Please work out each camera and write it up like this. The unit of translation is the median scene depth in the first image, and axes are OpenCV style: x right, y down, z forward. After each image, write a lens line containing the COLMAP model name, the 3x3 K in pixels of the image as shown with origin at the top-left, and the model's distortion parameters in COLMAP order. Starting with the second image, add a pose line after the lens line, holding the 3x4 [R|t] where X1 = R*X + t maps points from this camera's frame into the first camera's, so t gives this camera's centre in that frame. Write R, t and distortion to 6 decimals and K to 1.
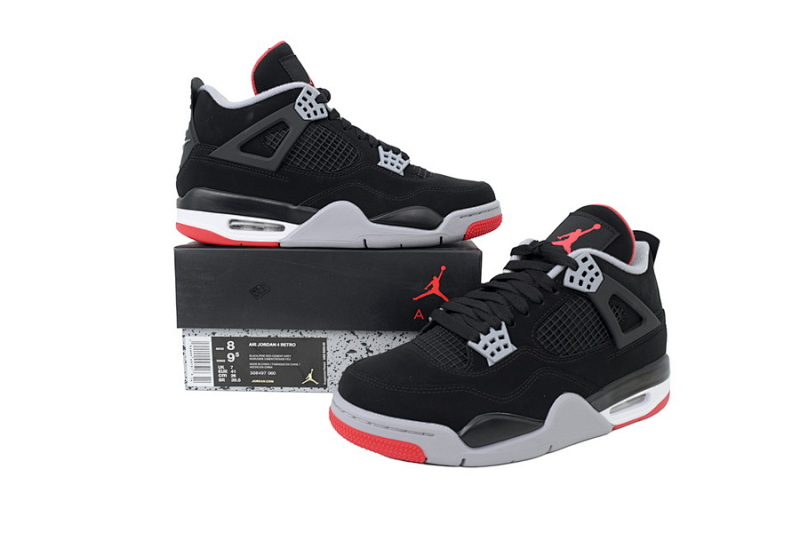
lens RADIAL K [[630.8, 0, 400.0], [0, 630.8, 266.5], [0, 0, 1]] dist [-0.000758, -0.000519]
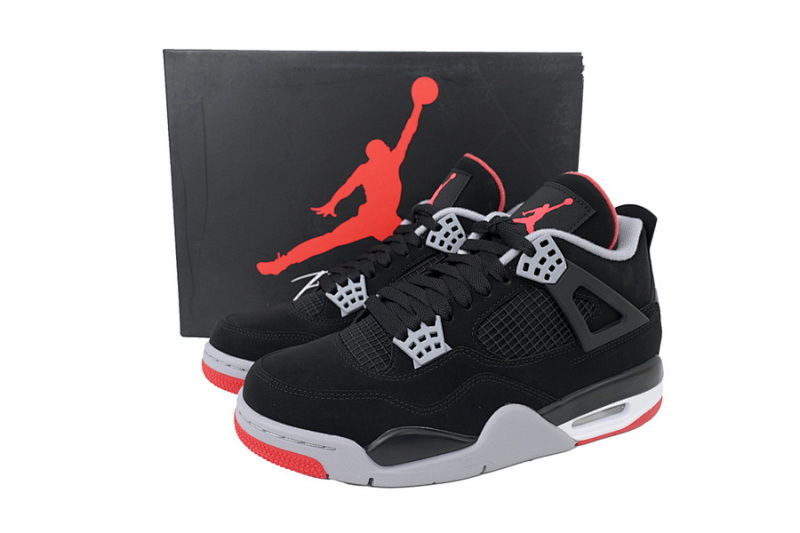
lens RADIAL K [[630.8, 0, 400.0], [0, 630.8, 266.5], [0, 0, 1]] dist [-0.000758, -0.000519]
pose [[0.991474, 0.029952, -0.126819, 0.213242], [-0.019642, 0.996457, 0.081782, -0.044331], [0.128819, -0.078594, 0.988549, 0.166813]]
